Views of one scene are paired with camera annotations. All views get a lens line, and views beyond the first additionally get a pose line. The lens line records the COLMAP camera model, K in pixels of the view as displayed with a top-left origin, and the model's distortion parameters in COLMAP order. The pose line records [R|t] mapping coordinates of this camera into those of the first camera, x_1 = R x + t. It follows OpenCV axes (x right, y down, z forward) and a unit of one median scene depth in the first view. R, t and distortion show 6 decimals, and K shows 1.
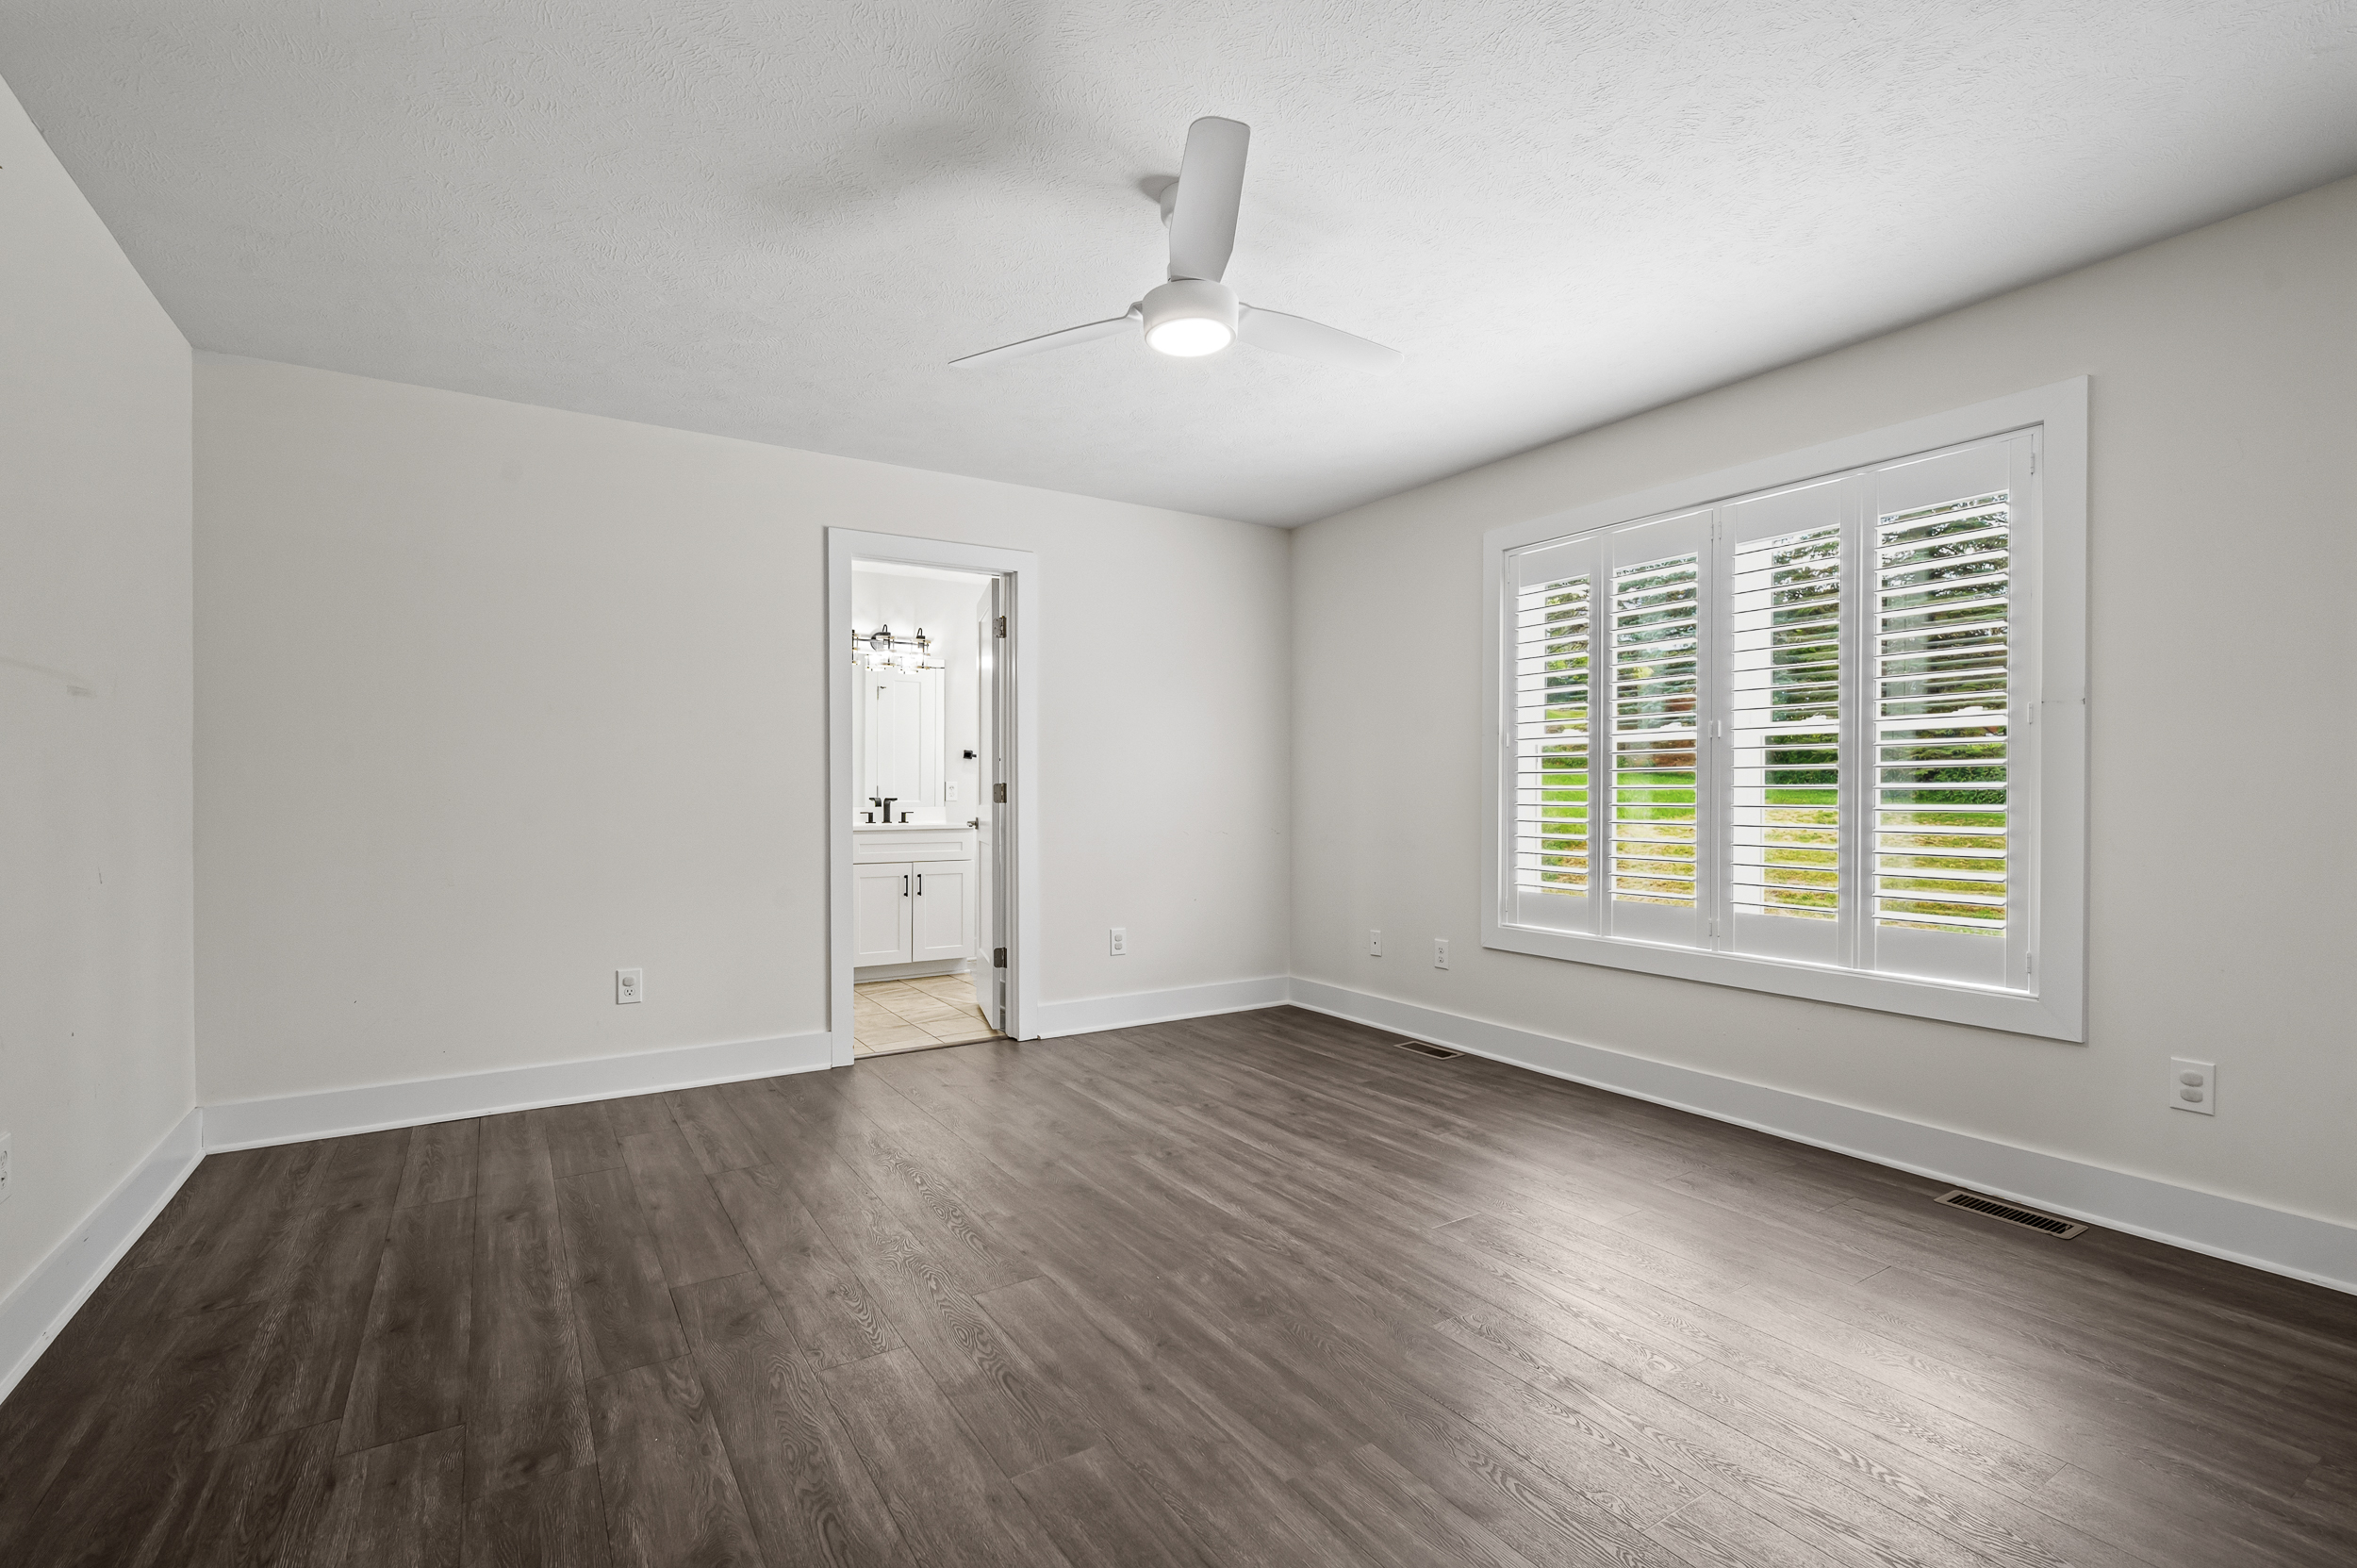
lens RADIAL K [[1048.8, 0, 1180.2], [0, 1048.8, 788.2], [0, 0, 1]] dist [-0.003006, -0.000838]
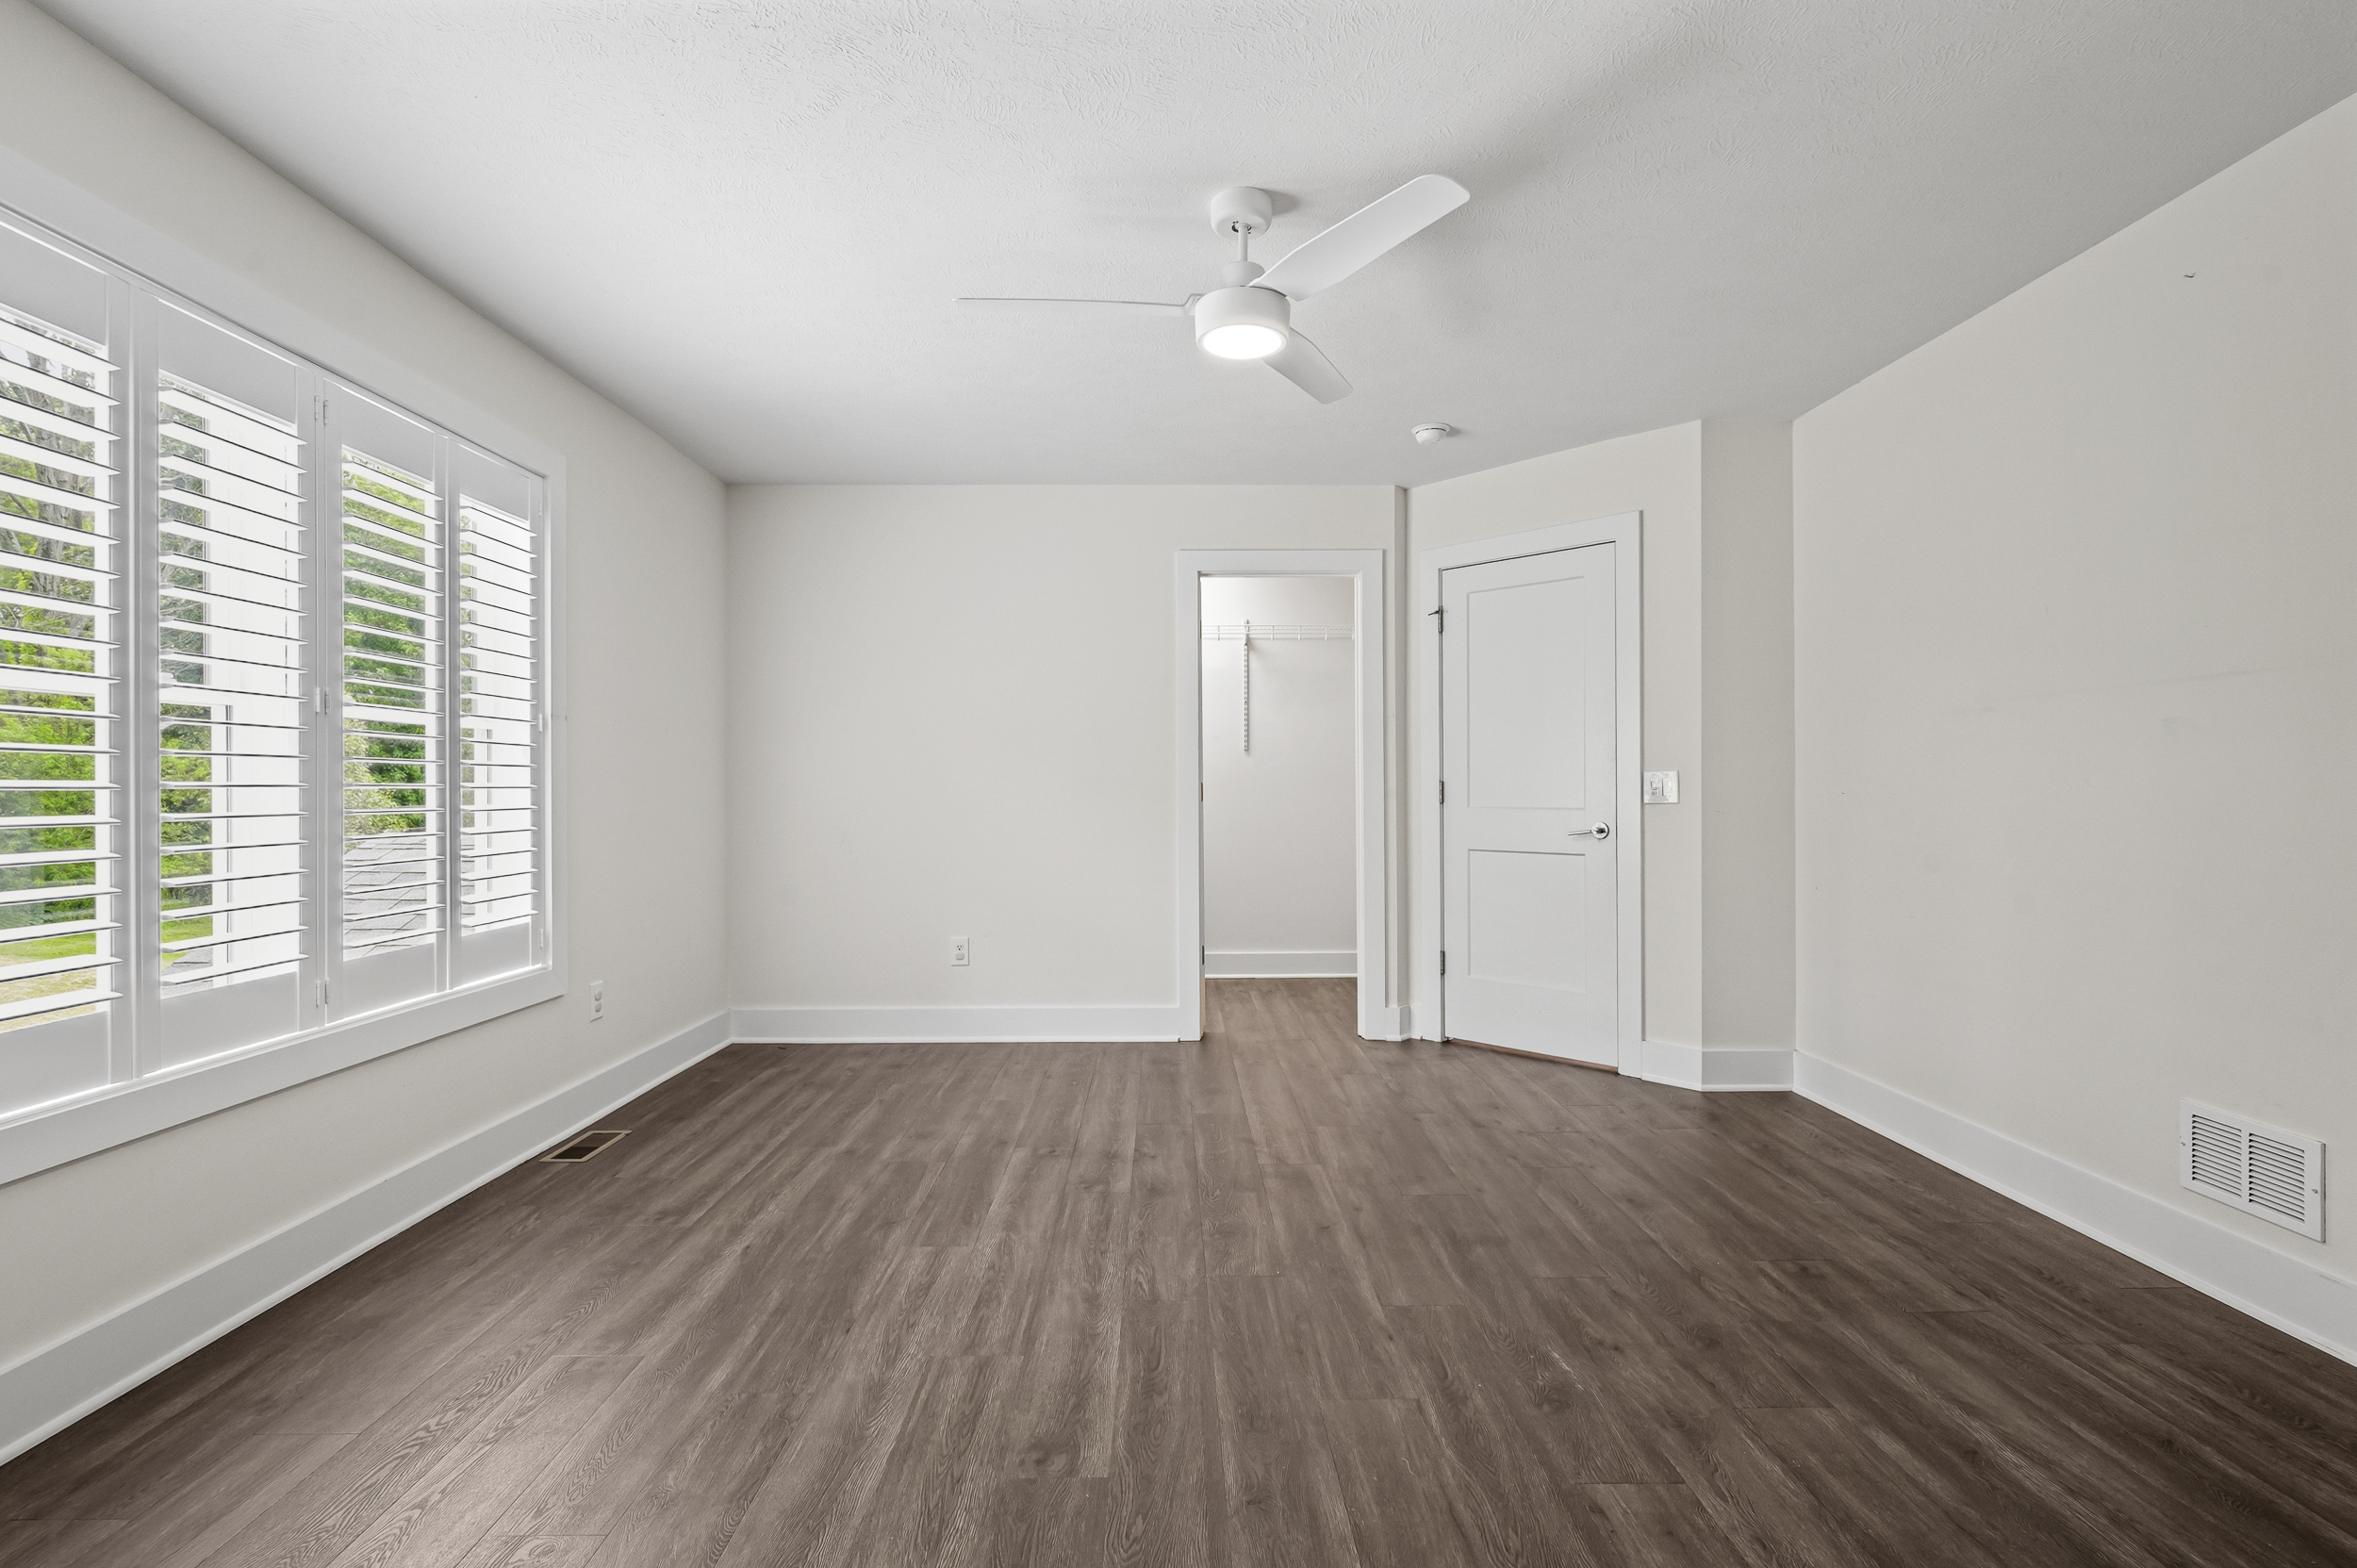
lens RADIAL K [[1076.4, 0, 1174.5], [0, 1076.4, 774.4], [0, 0, 1]] dist [0.002245, 0.000968]
pose [[-0.842565, 0.008252, 0.538532, -0.412669], [-0.000308, 0.999875, -0.015804, 0.003713], [-0.538595, -0.013482, -0.842457, 1.598462]]
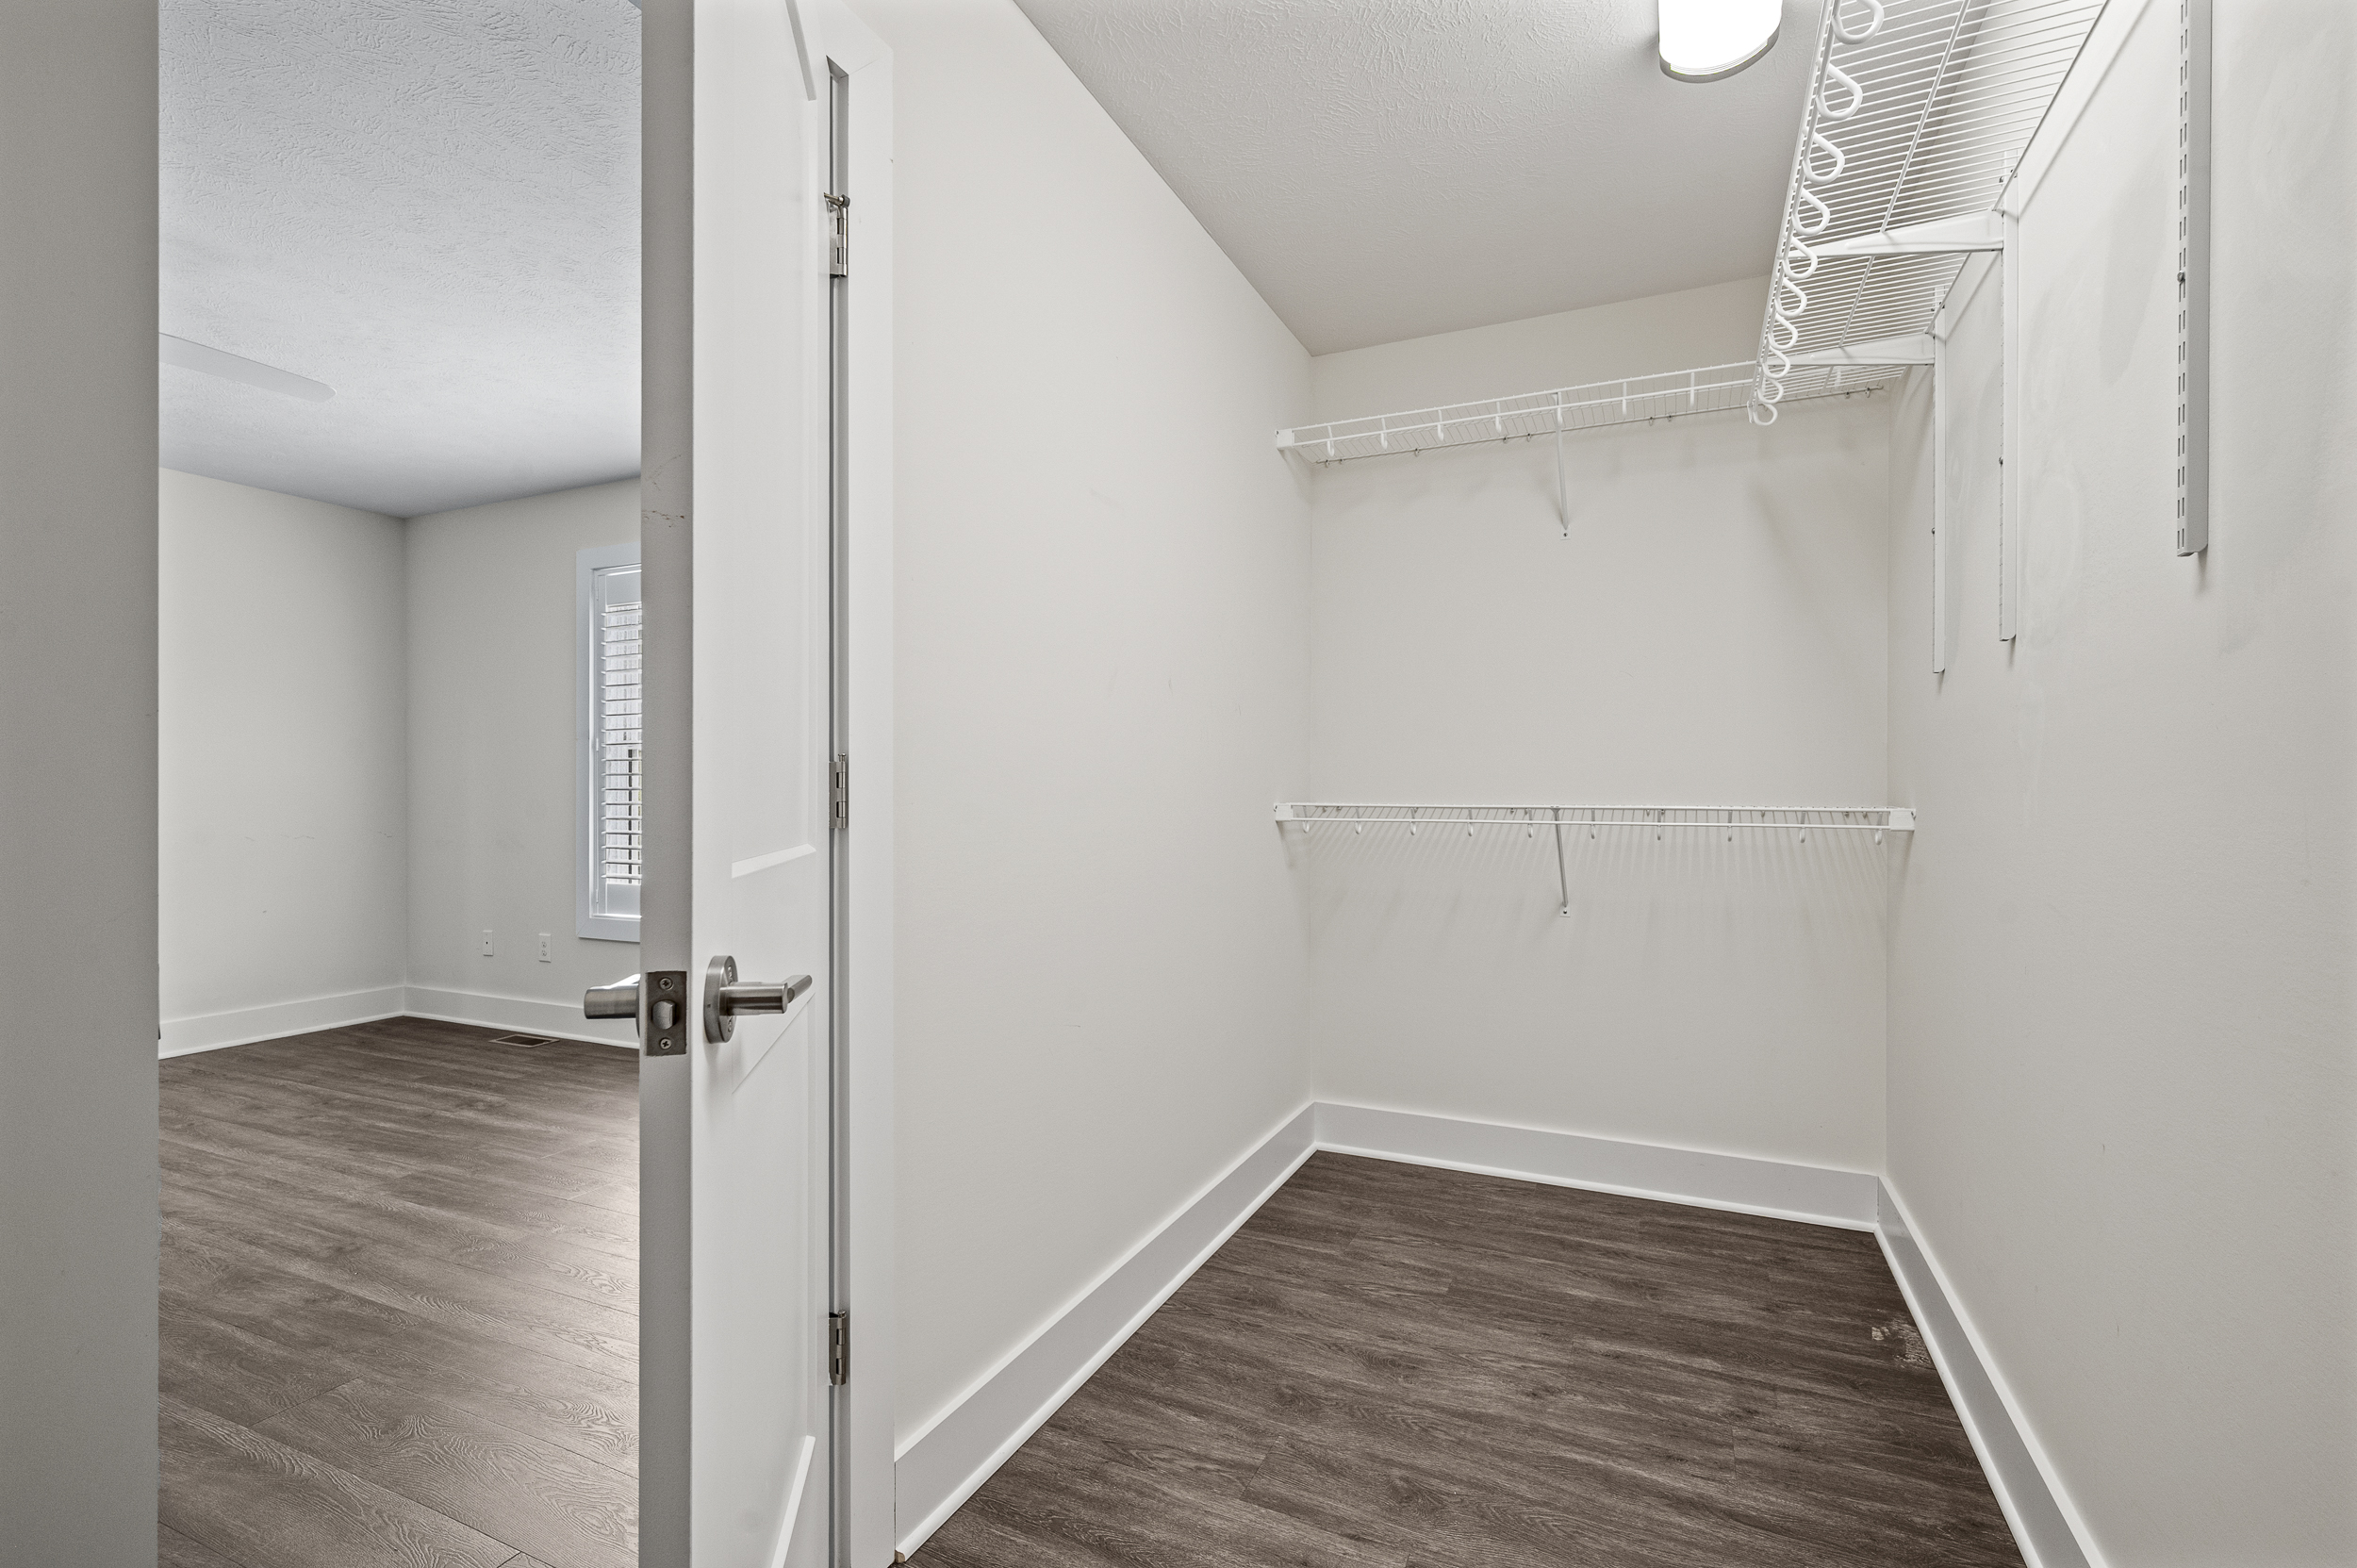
lens RADIAL K [[1076.4, 0, 1175.0], [0, 1076.4, 785.4], [0, 0, 1]] dist [0.002245, 0.000968]
pose [[0.847633, 0.000168, 0.530583, 0.336001], [-0.000543, 1.000000, 0.000551, -0.007110], [-0.530583, -0.000755, 0.847633, -0.386160]]
